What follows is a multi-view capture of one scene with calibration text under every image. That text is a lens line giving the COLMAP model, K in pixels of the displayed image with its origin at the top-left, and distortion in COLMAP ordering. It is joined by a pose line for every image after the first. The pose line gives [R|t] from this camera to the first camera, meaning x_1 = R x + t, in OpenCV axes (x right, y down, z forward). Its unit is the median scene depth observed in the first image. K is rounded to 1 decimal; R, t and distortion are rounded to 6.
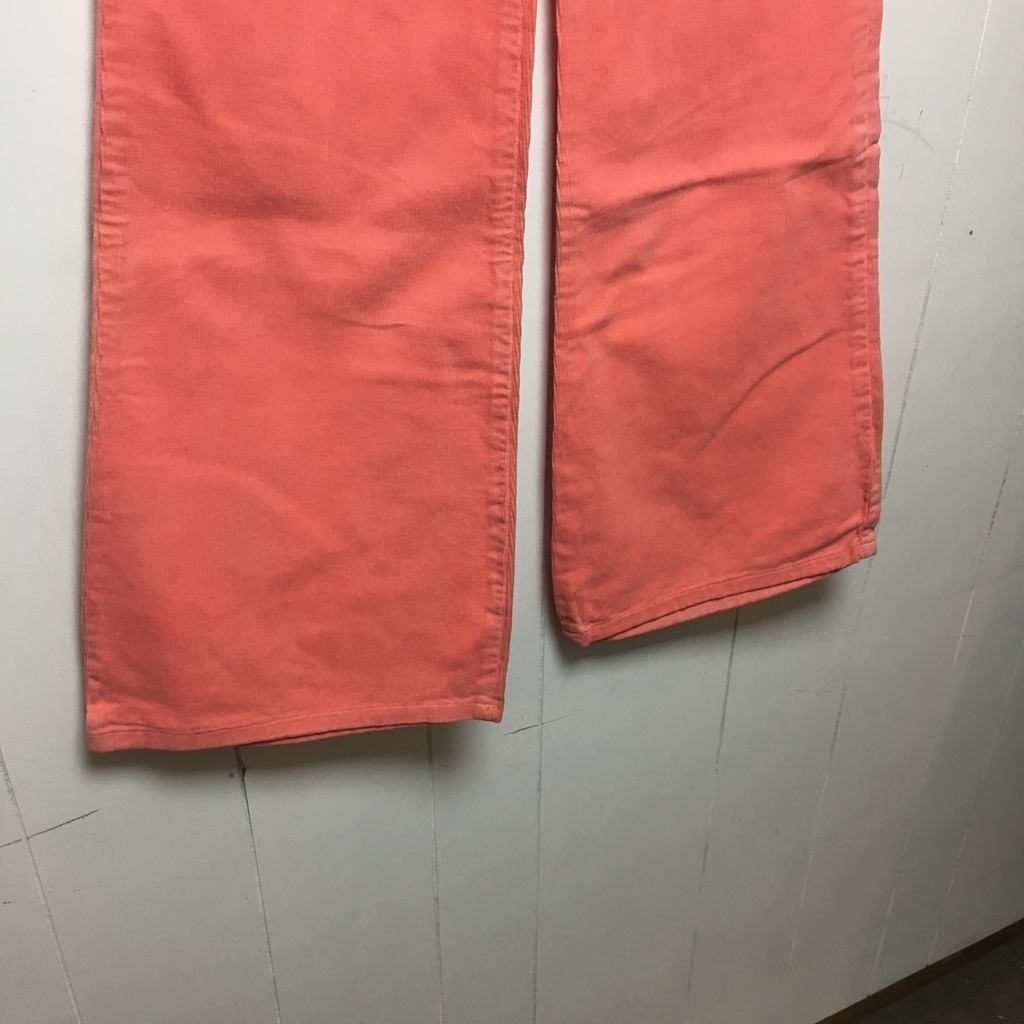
lens RADIAL K [[1171.2, 0, 512.9], [0, 1171.2, 501.3], [0, 0, 1]] dist [0.070896, -0.053598]
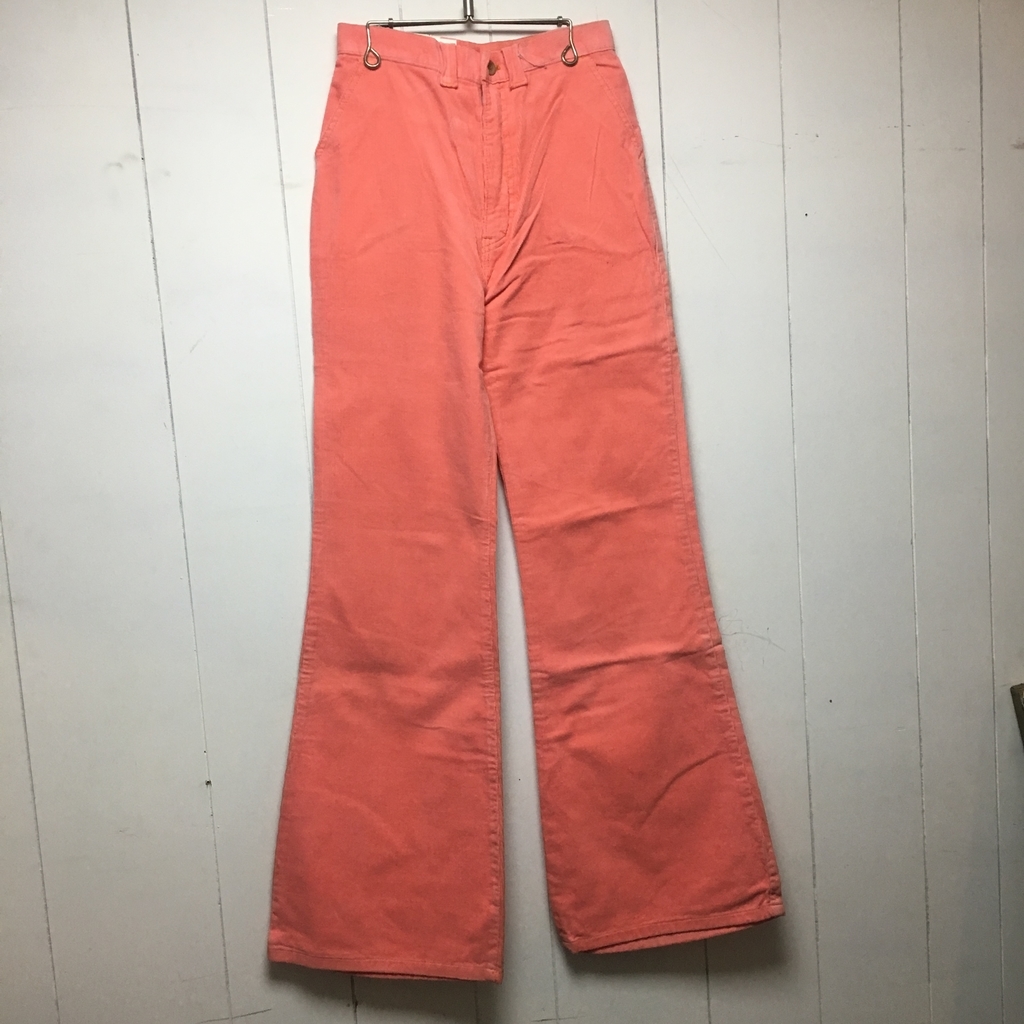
lens RADIAL K [[1171.2, 0, 512.9], [0, 1171.2, 501.3], [0, 0, 1]] dist [0.070896, -0.053598]
pose [[0.947212, -0.035071, -0.318685, 0.606275], [-0.103424, 0.907436, -0.407263, 0.271796], [0.303469, 0.418724, 0.855907, -0.747120]]
